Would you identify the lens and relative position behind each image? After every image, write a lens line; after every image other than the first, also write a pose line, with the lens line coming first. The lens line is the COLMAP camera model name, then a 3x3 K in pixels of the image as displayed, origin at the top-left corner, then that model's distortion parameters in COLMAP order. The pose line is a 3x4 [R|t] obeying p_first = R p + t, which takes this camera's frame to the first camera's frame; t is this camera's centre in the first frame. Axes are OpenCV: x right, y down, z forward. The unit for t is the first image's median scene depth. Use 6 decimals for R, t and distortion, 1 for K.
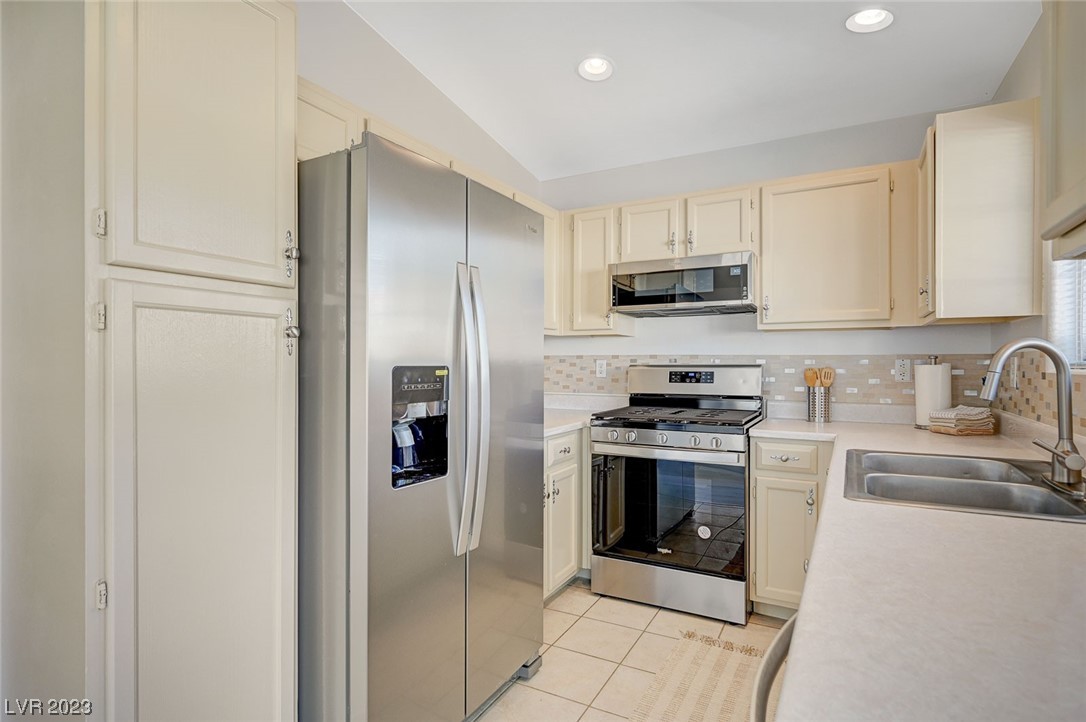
lens RADIAL K [[562.4, 0, 543.5], [0, 562.4, 363.5], [0, 0, 1]] dist [0.000864, 0.000810]
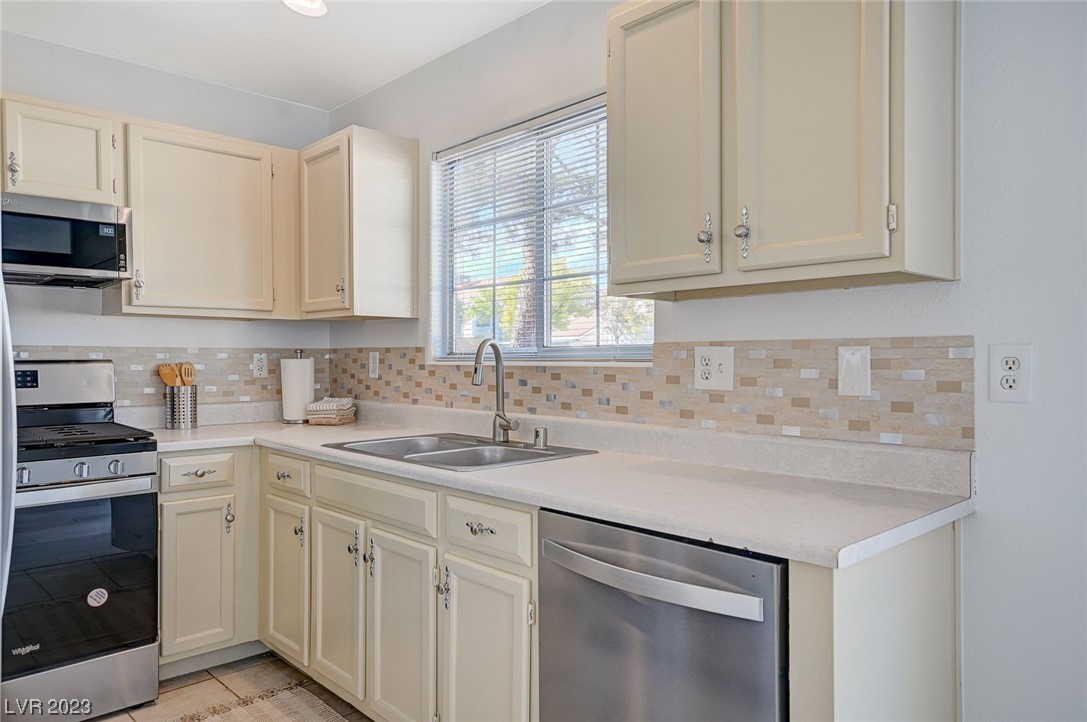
lens RADIAL K [[729.3, 0, 554.2], [0, 729.3, 362.8], [0, 0, 1]] dist [0.004647, 0.006177]
pose [[0.298862, -0.009050, 0.954253, -0.388470], [0.002454, 0.999959, 0.008715, -0.000728], [-0.954293, -0.000262, 0.298872, 0.168323]]
